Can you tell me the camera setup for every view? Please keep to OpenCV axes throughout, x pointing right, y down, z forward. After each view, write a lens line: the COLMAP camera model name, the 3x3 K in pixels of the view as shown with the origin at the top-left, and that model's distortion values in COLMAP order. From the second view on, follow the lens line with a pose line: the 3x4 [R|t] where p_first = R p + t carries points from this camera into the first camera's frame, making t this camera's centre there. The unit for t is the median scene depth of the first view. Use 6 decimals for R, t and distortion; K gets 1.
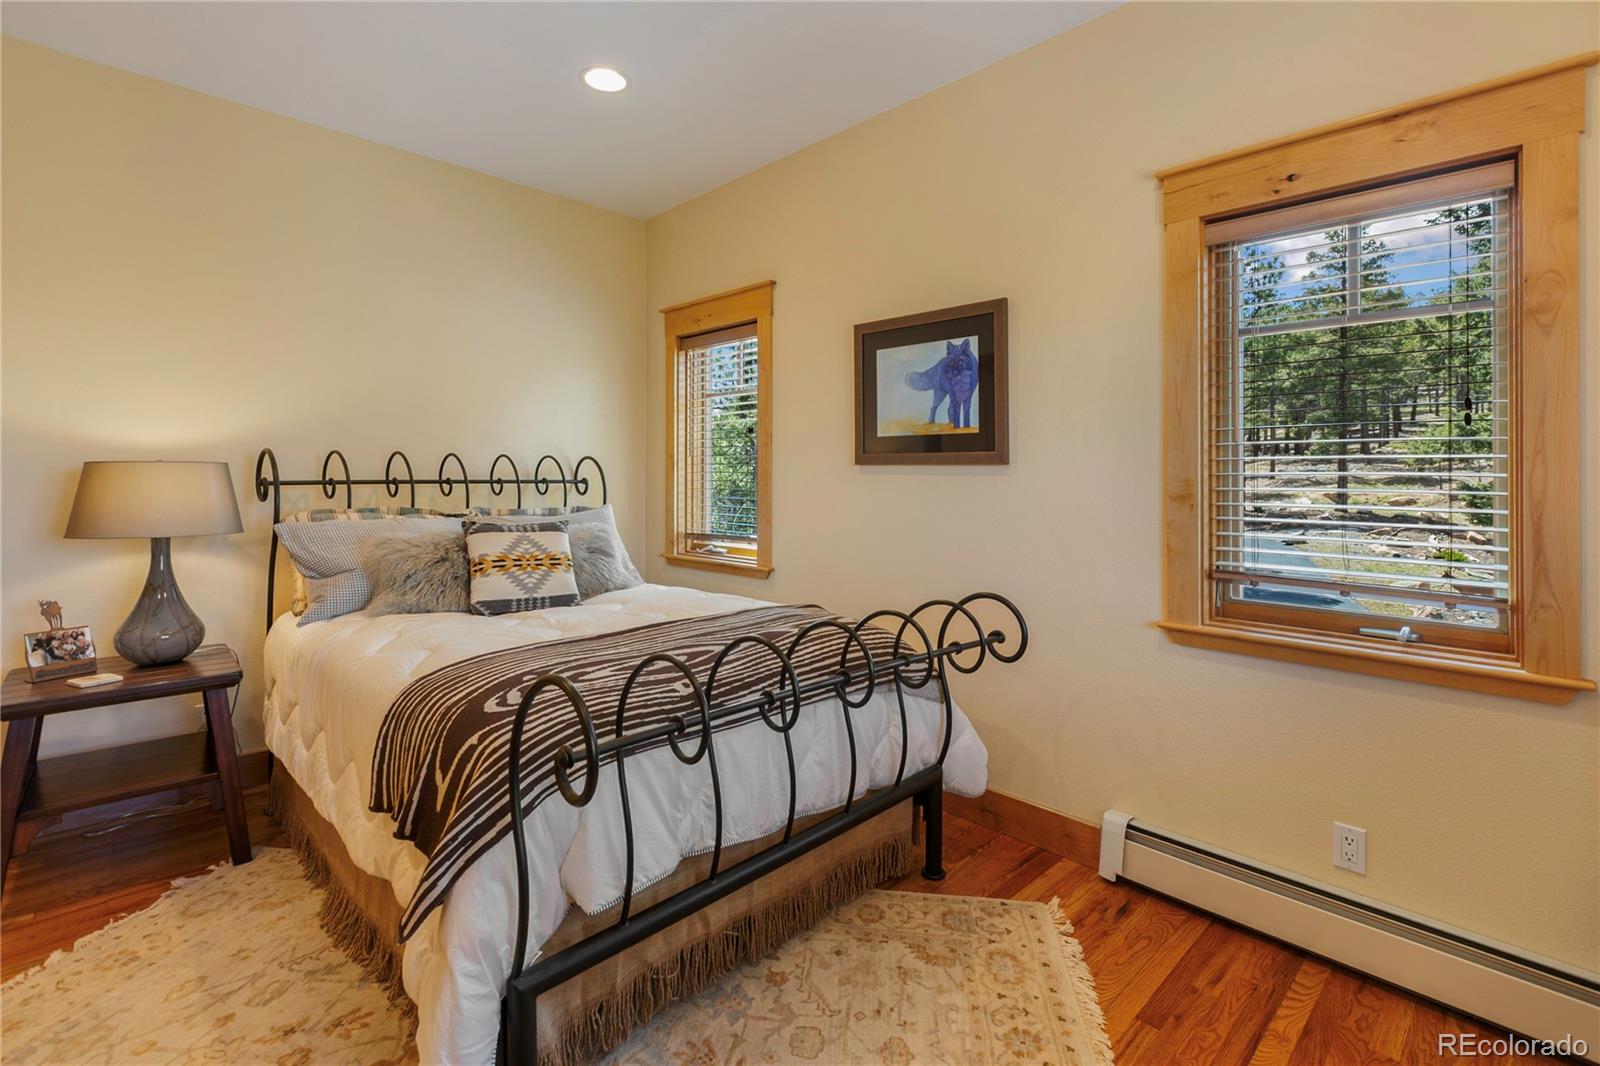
lens RADIAL K [[749.6, 0, 796.9], [0, 749.6, 470.2], [0, 0, 1]] dist [-0.000295, -0.000148]
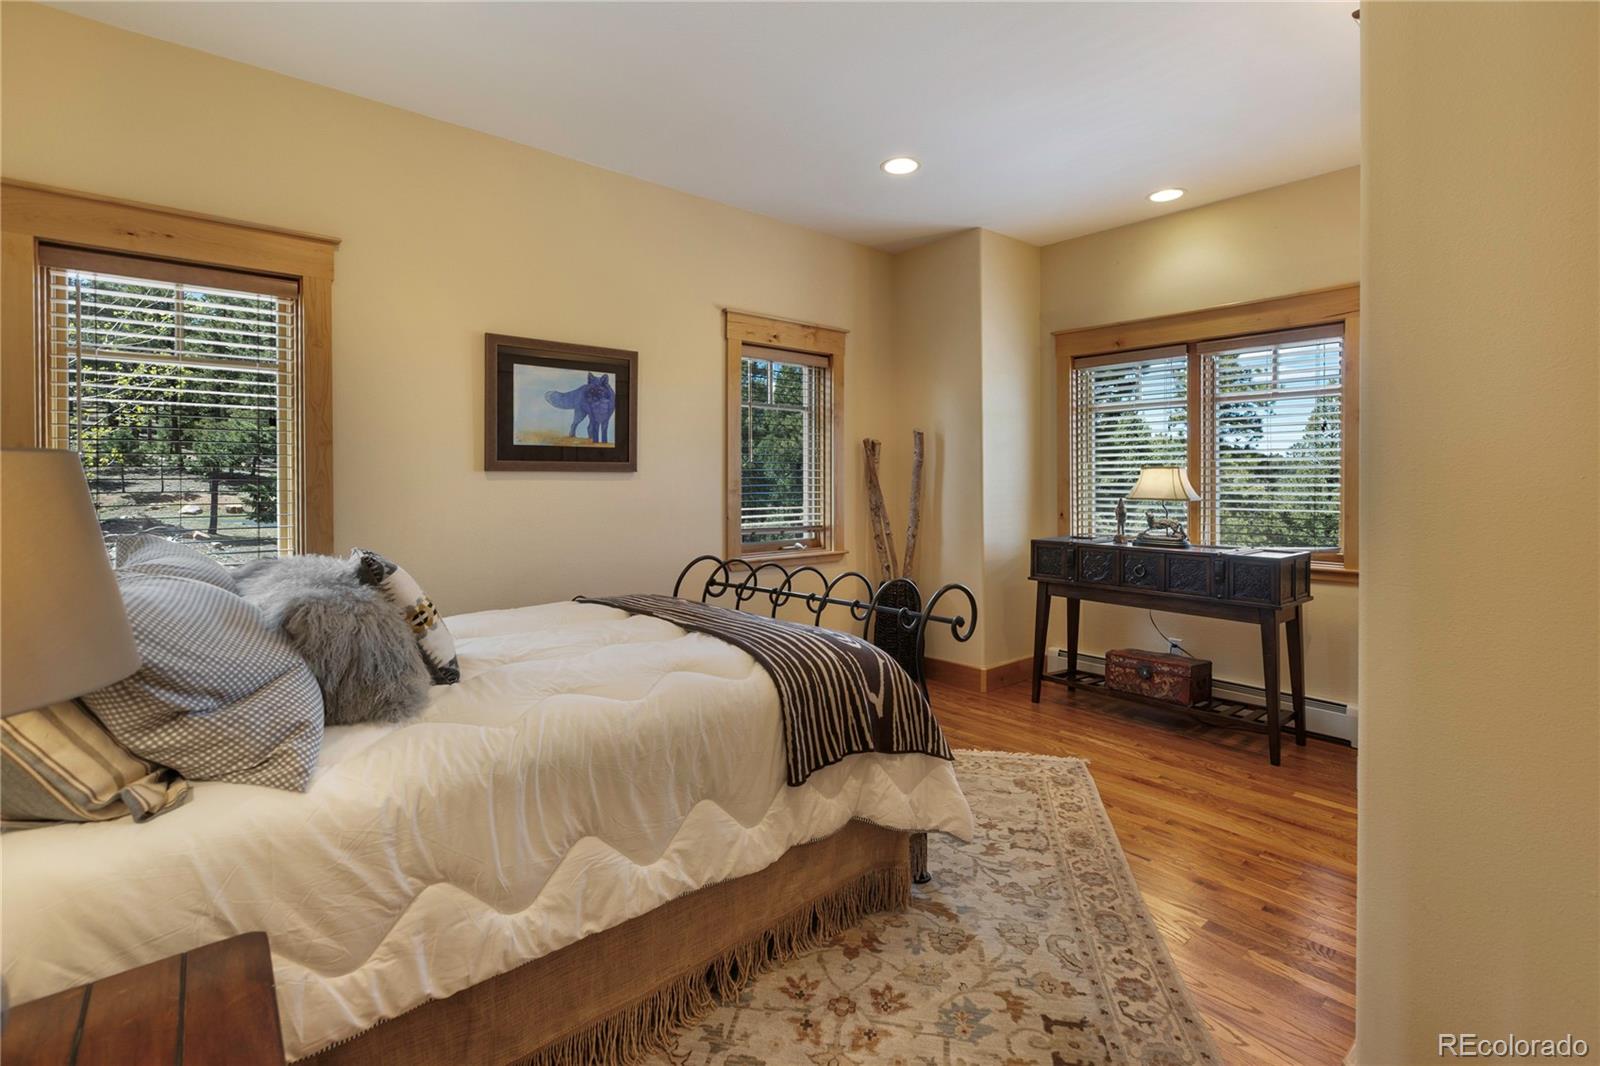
lens RADIAL K [[730.7, 0, 805.4], [0, 730.7, 501.0], [0, 0, 1]] dist [0.003888, 0.000724]
pose [[0.051035, -0.034699, 0.998094, -0.994789], [0.002559, 0.999397, 0.034614, 0.000969], [-0.998694, 0.000787, 0.051093, 0.573114]]
